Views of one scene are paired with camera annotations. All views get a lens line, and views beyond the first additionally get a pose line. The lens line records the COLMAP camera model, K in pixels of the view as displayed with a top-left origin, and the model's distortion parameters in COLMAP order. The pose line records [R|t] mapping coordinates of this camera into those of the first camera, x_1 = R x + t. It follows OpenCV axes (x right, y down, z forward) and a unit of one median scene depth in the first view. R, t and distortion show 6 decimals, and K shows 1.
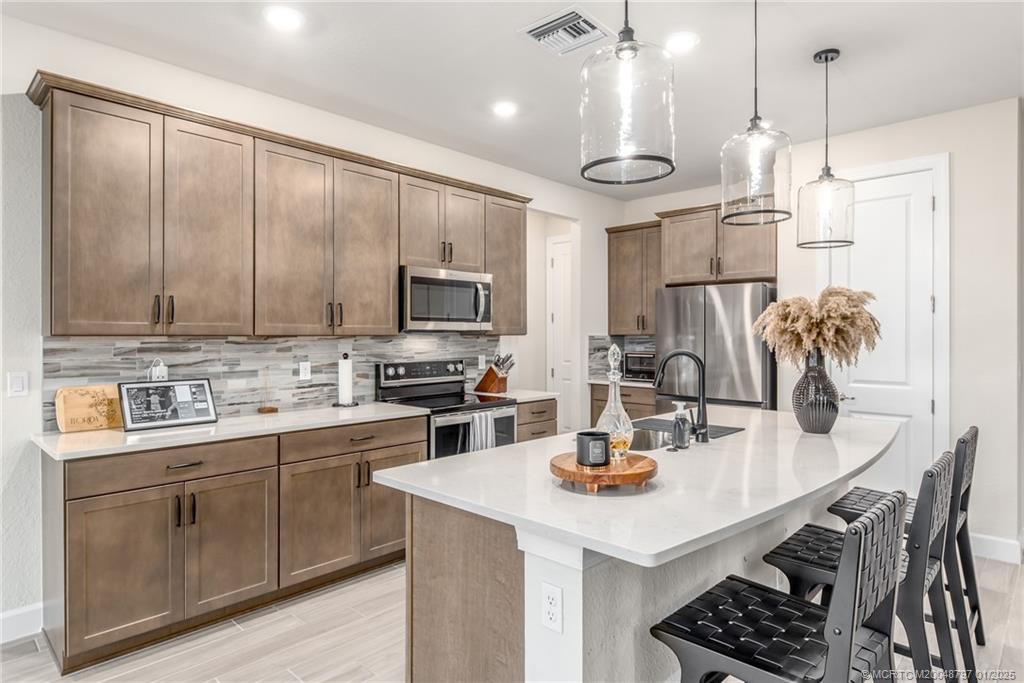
lens RADIAL K [[574.6, 0, 512.1], [0, 574.6, 335.5], [0, 0, 1]] dist [0.002563, 0.000045]
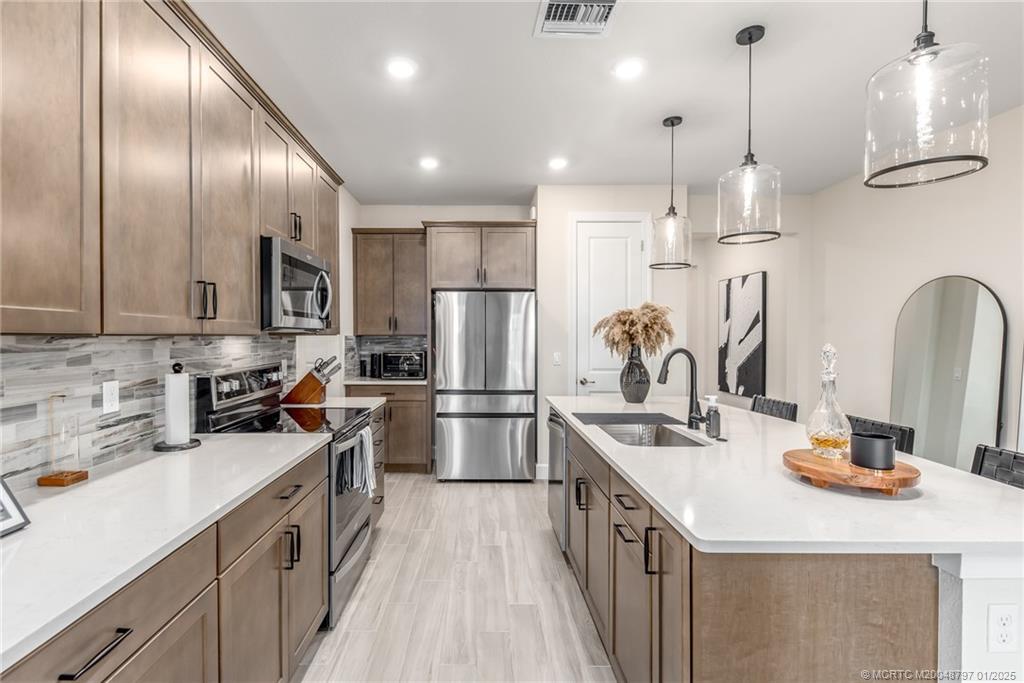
lens RADIAL K [[483.6, 0, 512.0], [0, 483.6, 341.5], [0, 0, 1]] dist [-0.001423, -0.001057]
pose [[0.727715, -0.007121, 0.685843, -0.397425], [-0.000888, 0.999935, 0.011325, 0.000772], [-0.685880, -0.008851, 0.727661, 0.376598]]
